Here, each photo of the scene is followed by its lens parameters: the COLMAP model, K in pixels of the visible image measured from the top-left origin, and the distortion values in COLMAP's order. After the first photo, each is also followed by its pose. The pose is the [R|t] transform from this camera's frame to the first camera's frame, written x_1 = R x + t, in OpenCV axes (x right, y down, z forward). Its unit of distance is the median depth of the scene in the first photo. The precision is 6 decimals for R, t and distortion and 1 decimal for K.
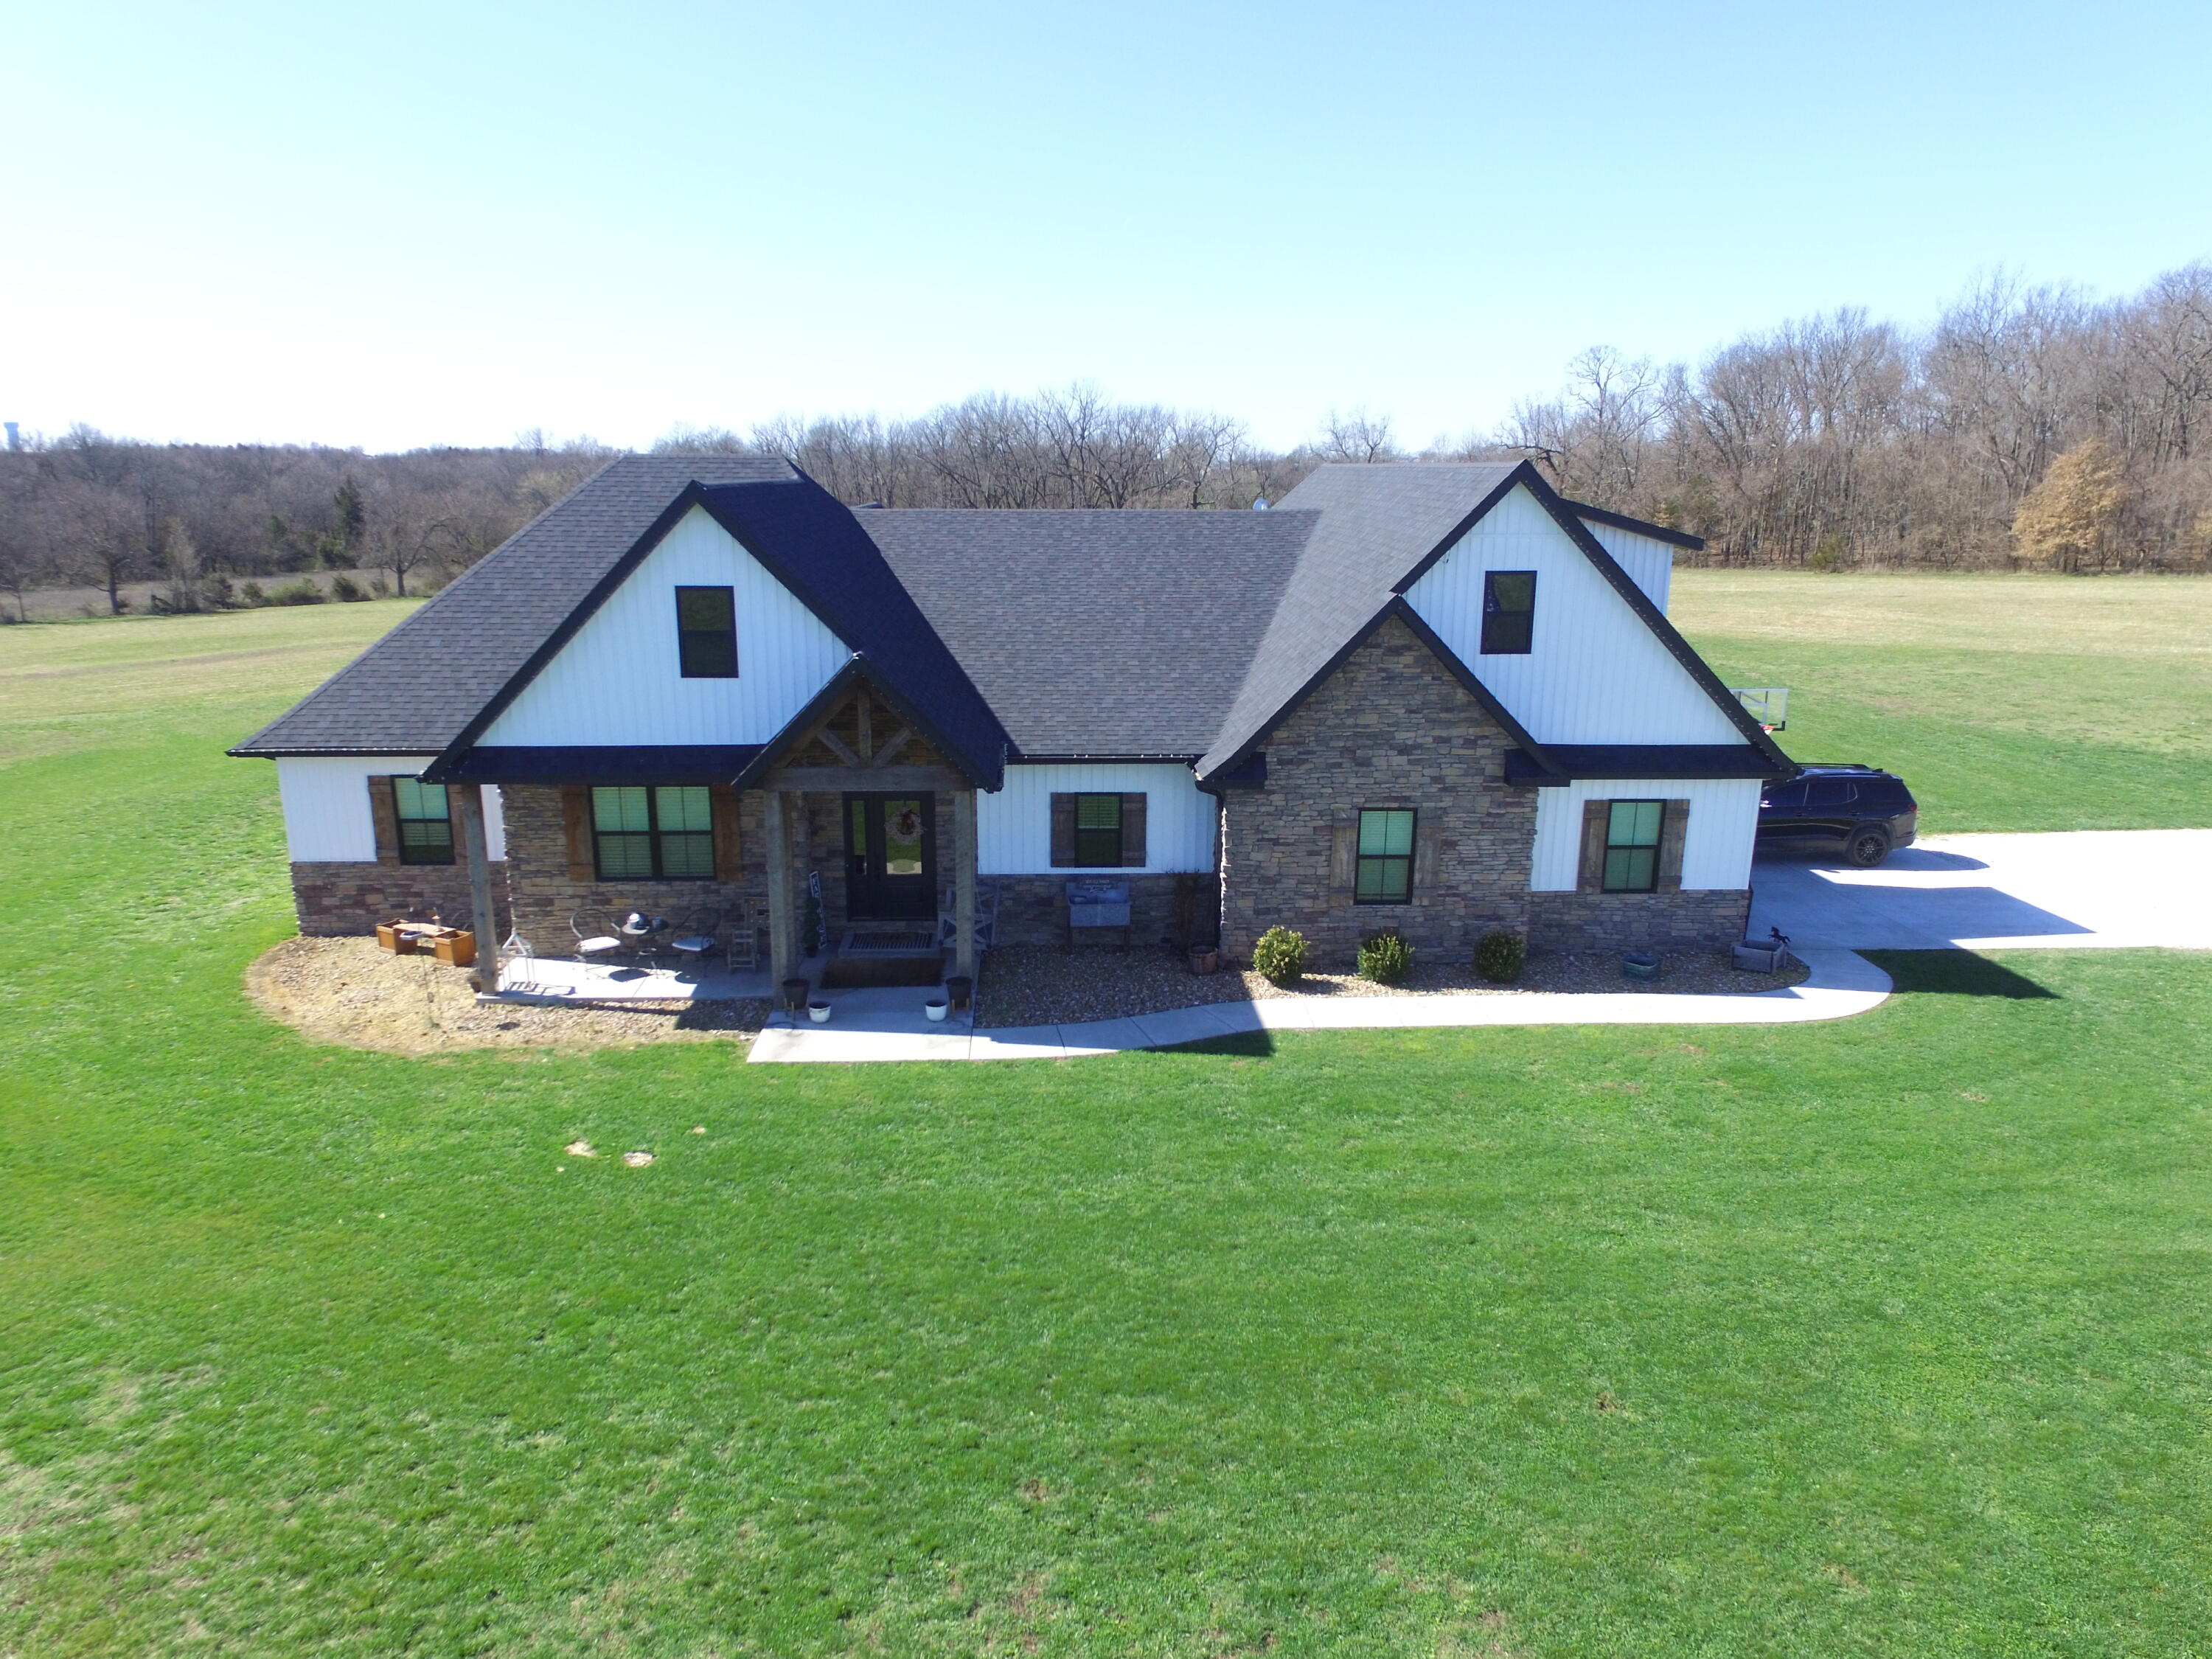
lens RADIAL K [[1505.2, 0, 1097.1], [0, 1505.2, 875.6], [0, 0, 1]] dist [0.007487, -0.002240]
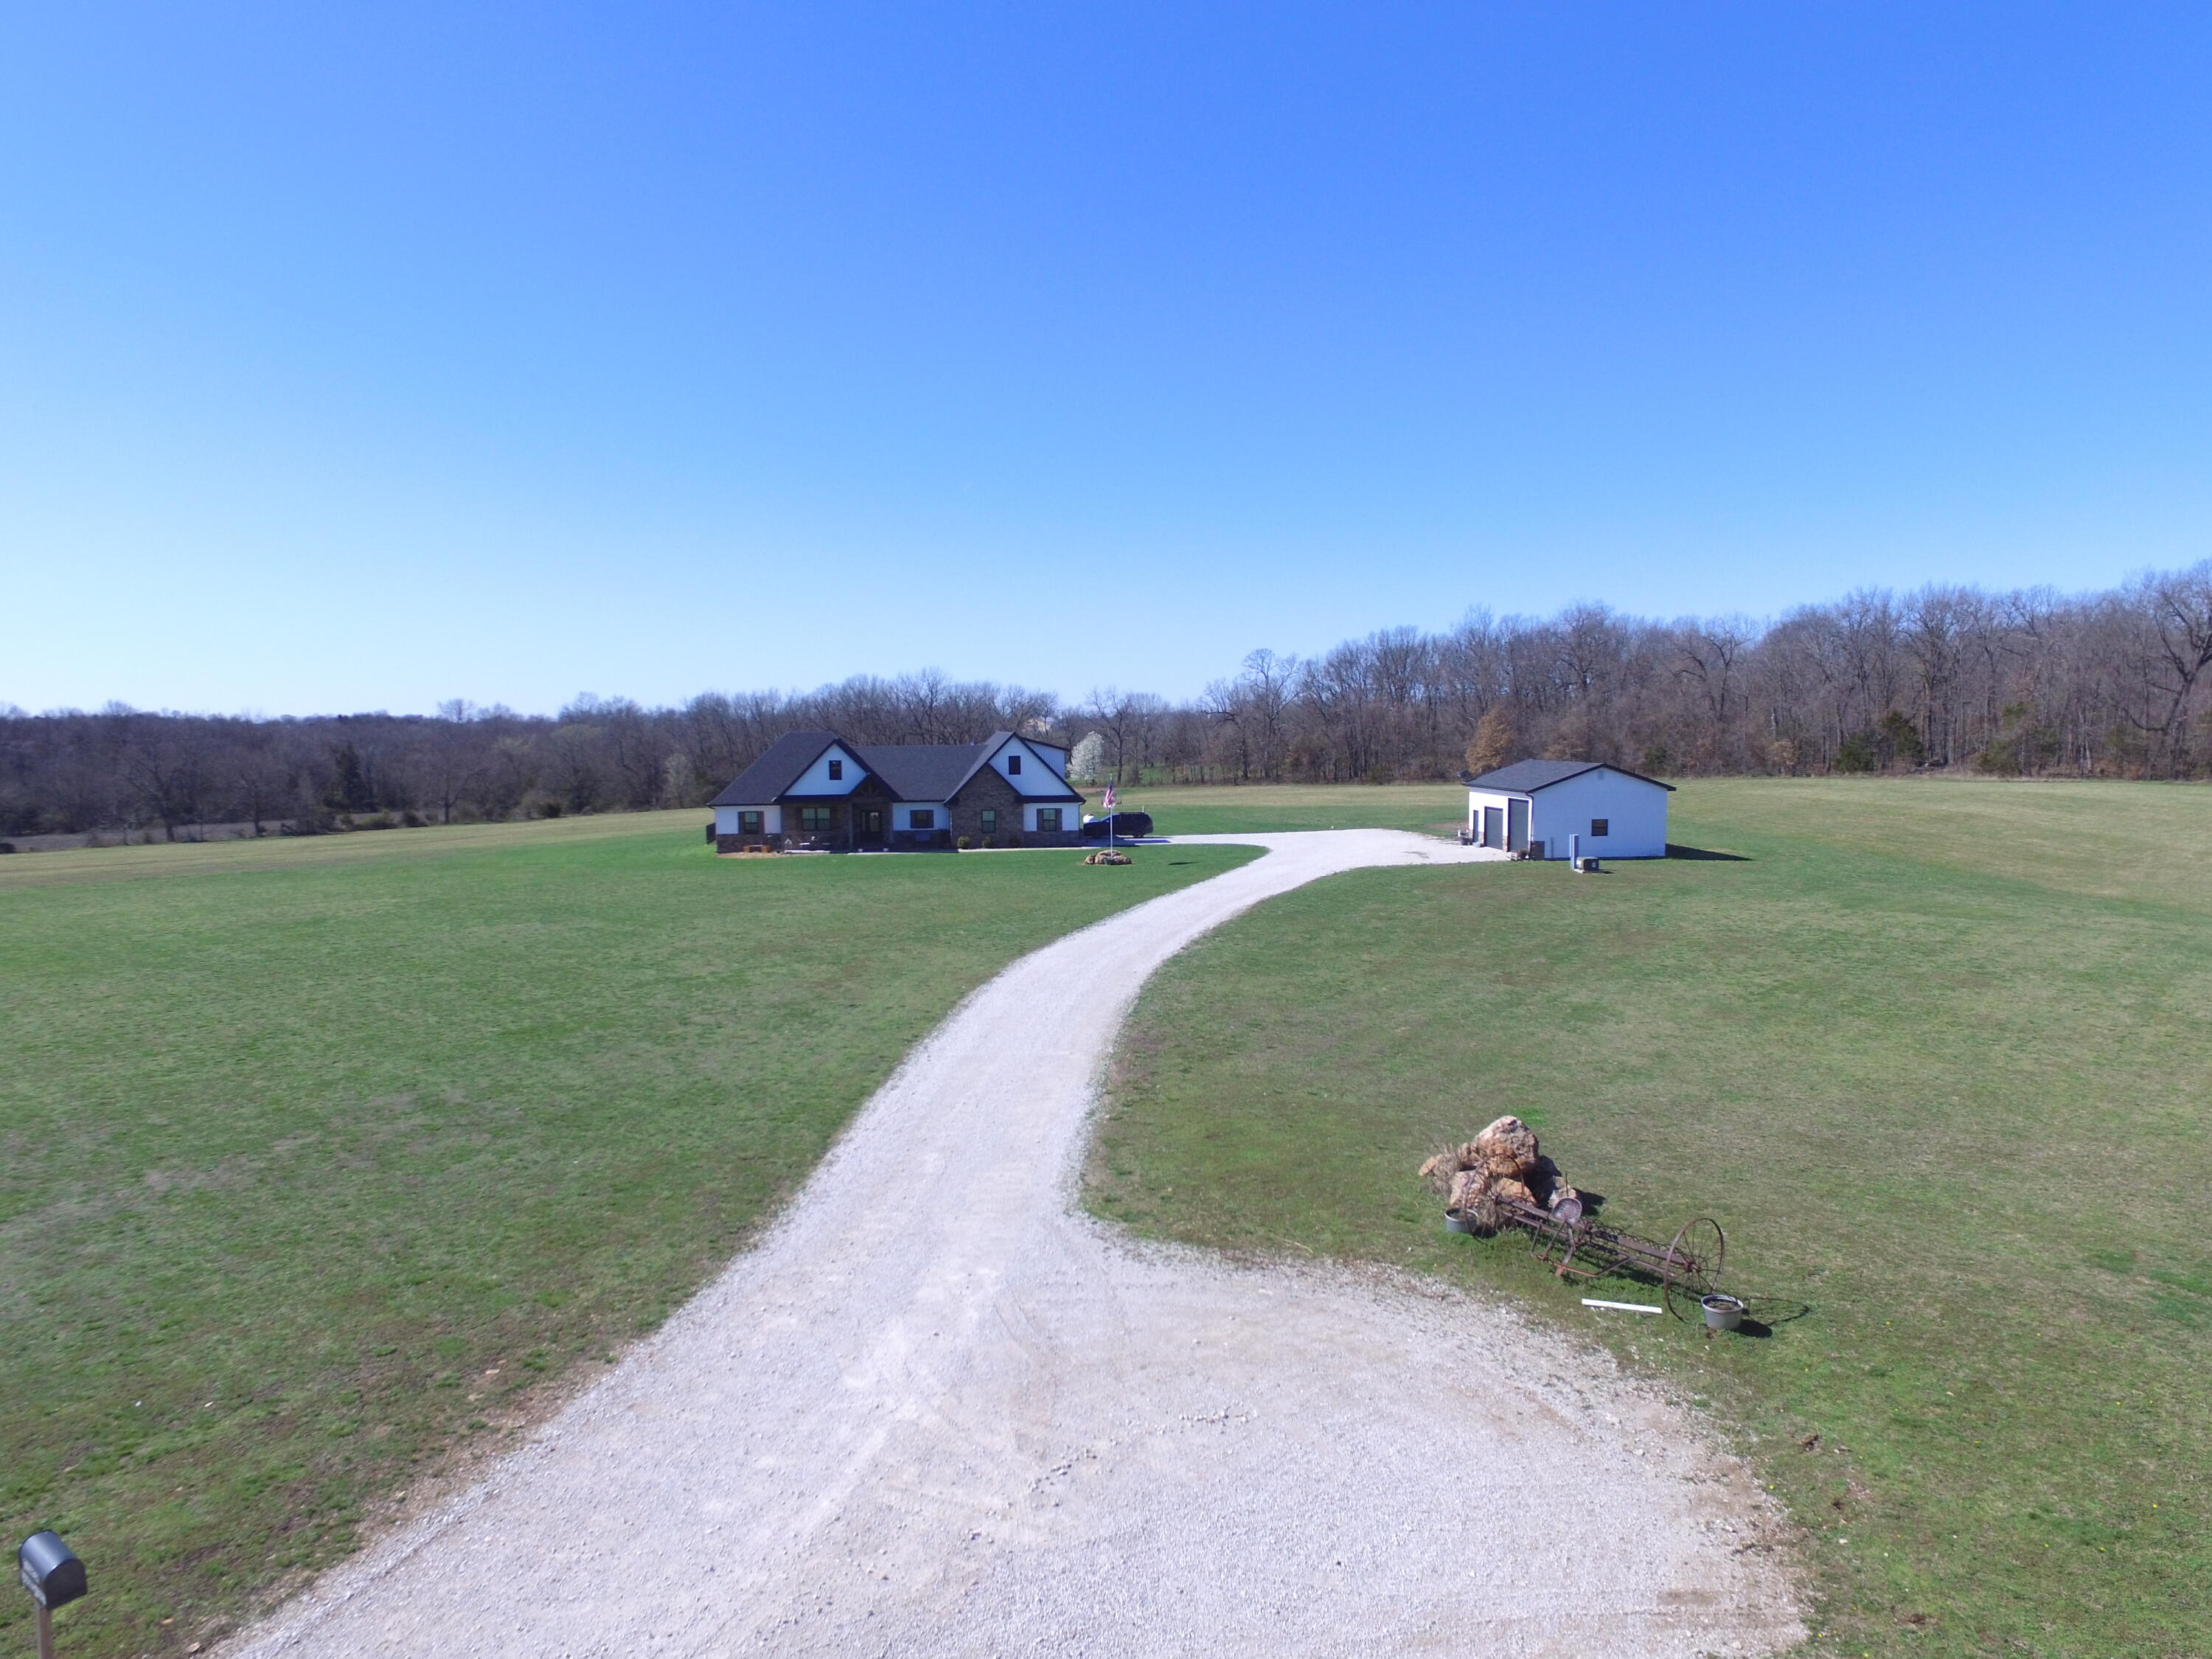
lens RADIAL K [[1505.2, 0, 1097.1], [0, 1505.2, 875.6], [0, 0, 1]] dist [0.007487, -0.002240]
pose [[0.995448, -0.023565, 0.092350, 0.098853], [0.038356, 0.986074, -0.161826, 0.843784], [-0.087251, 0.164631, 0.982489, -3.211506]]
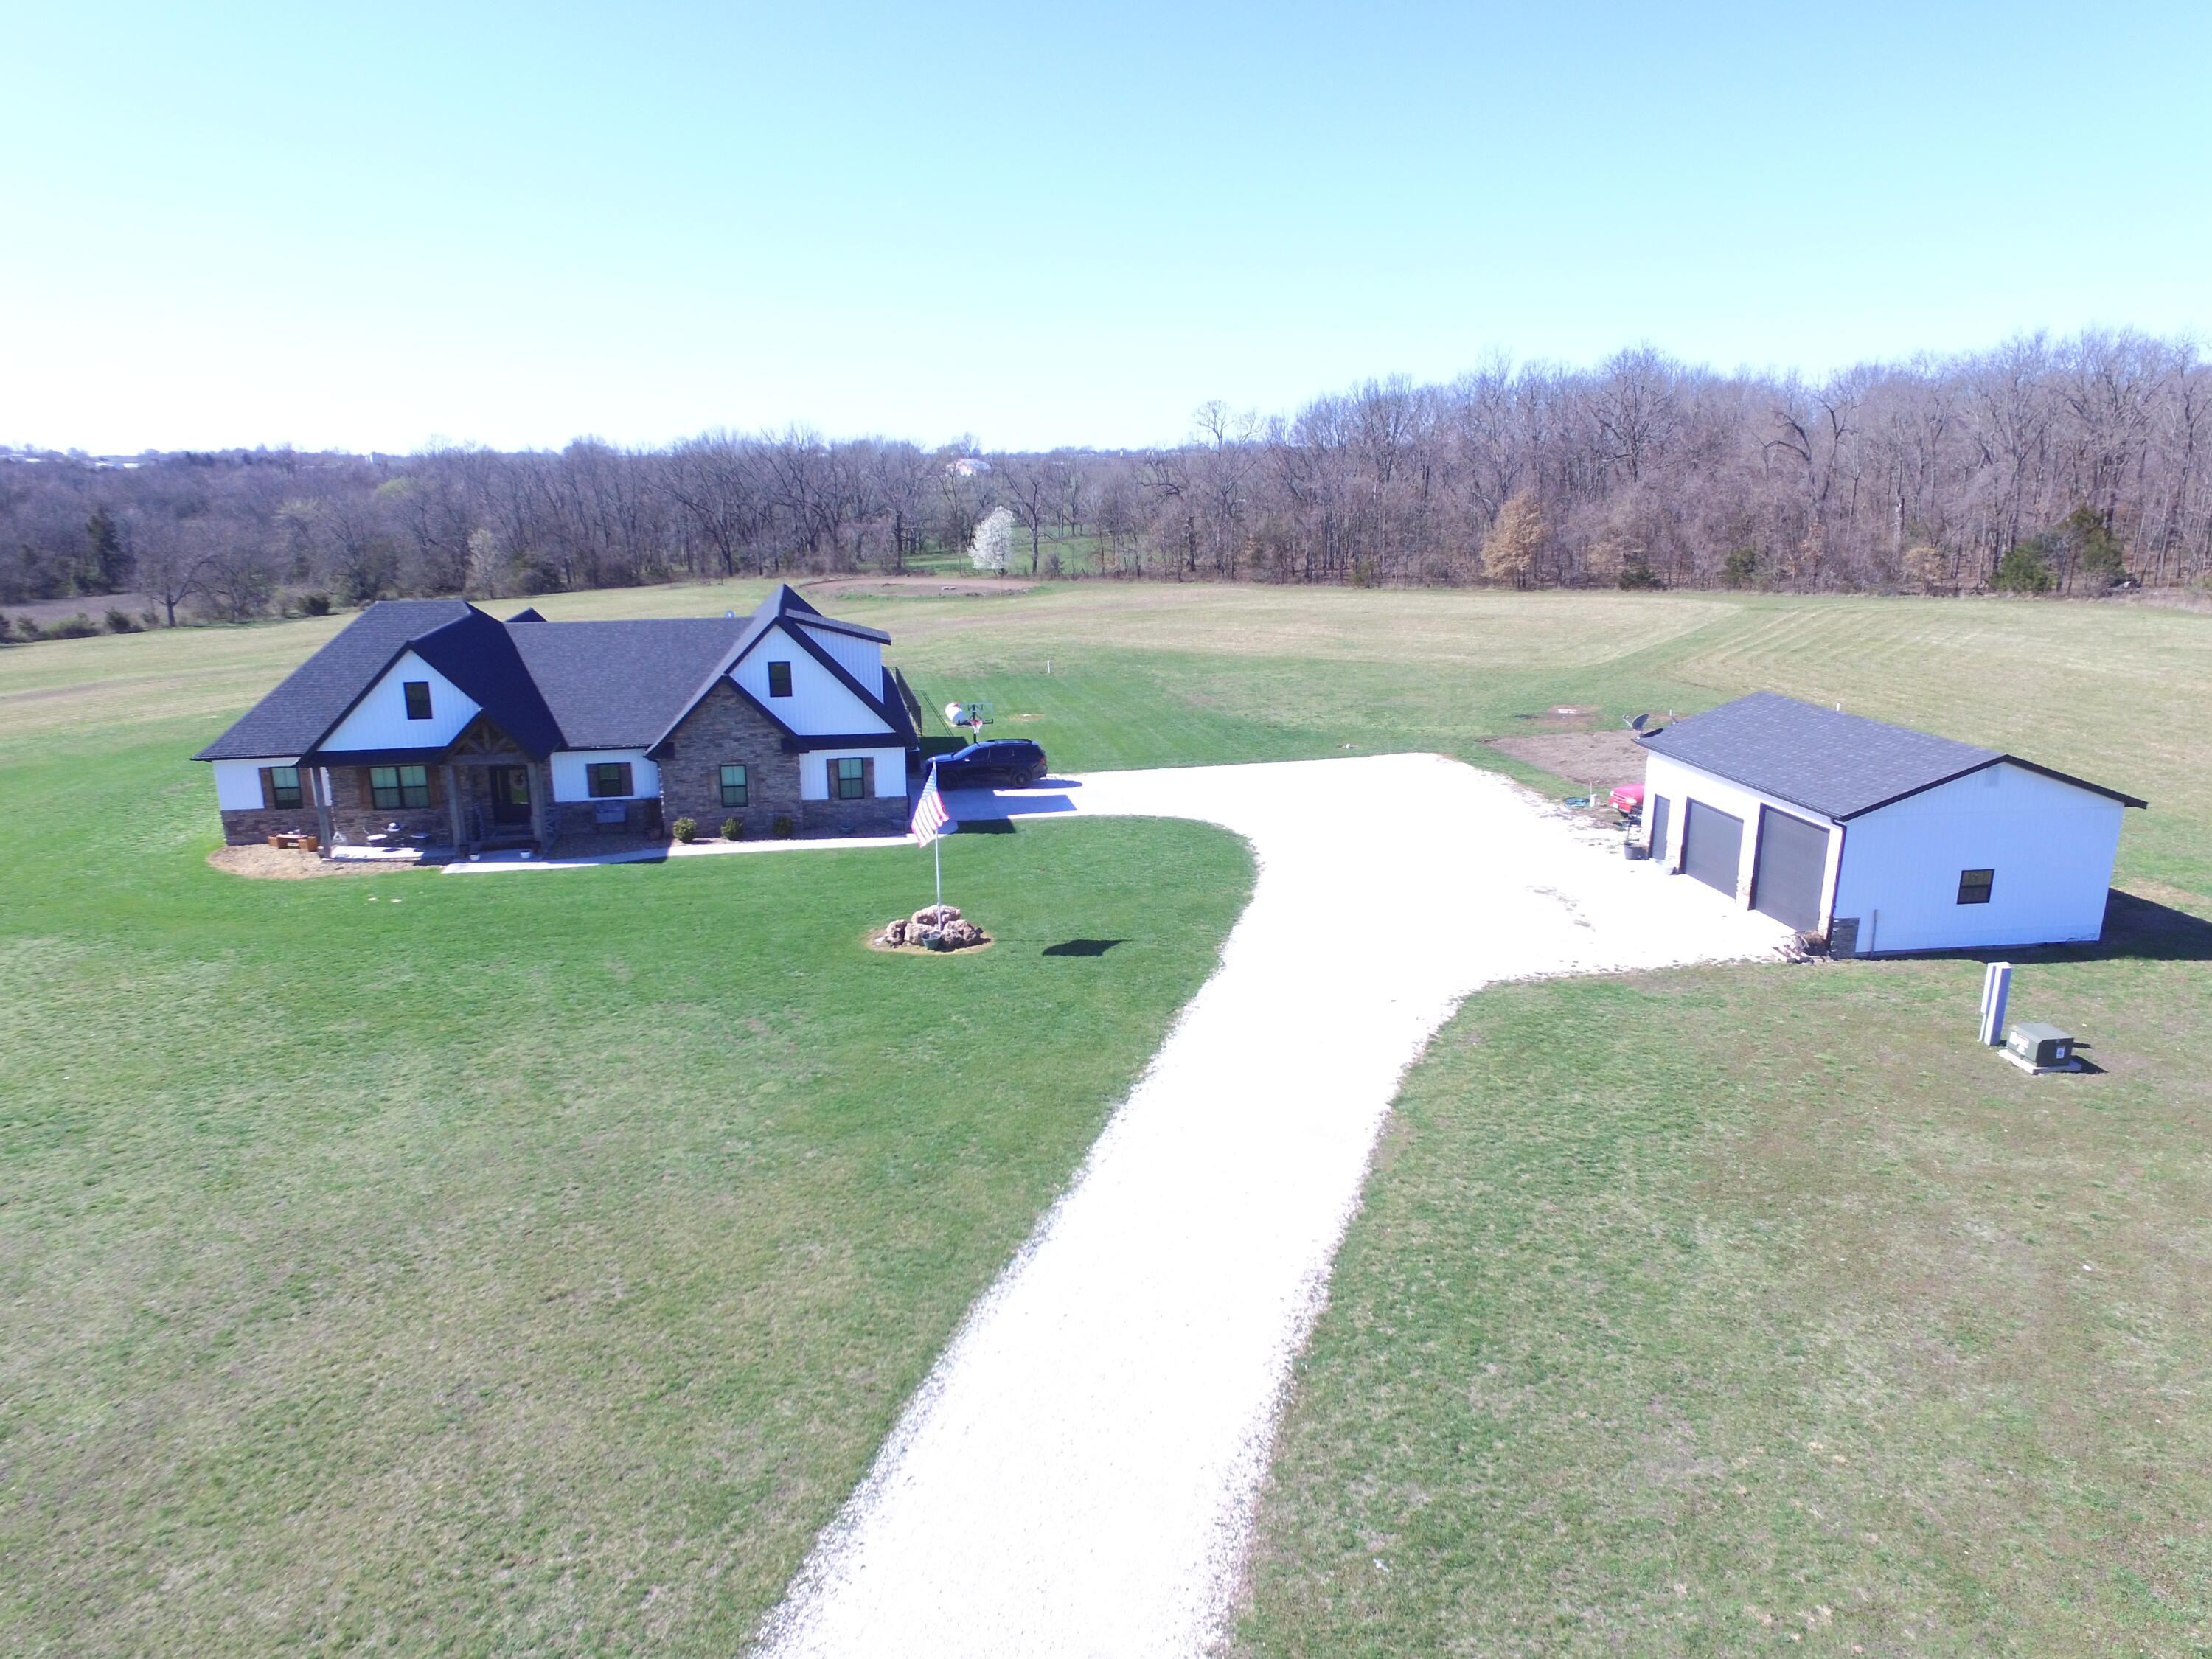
lens RADIAL K [[1505.2, 0, 1097.1], [0, 1505.2, 875.6], [0, 0, 1]] dist [0.007487, -0.002240]
pose [[0.990765, -0.044945, 0.127921, 0.440126], [0.044271, 0.998987, 0.008104, 0.129945], [-0.128156, -0.002366, 0.991751, -1.357084]]
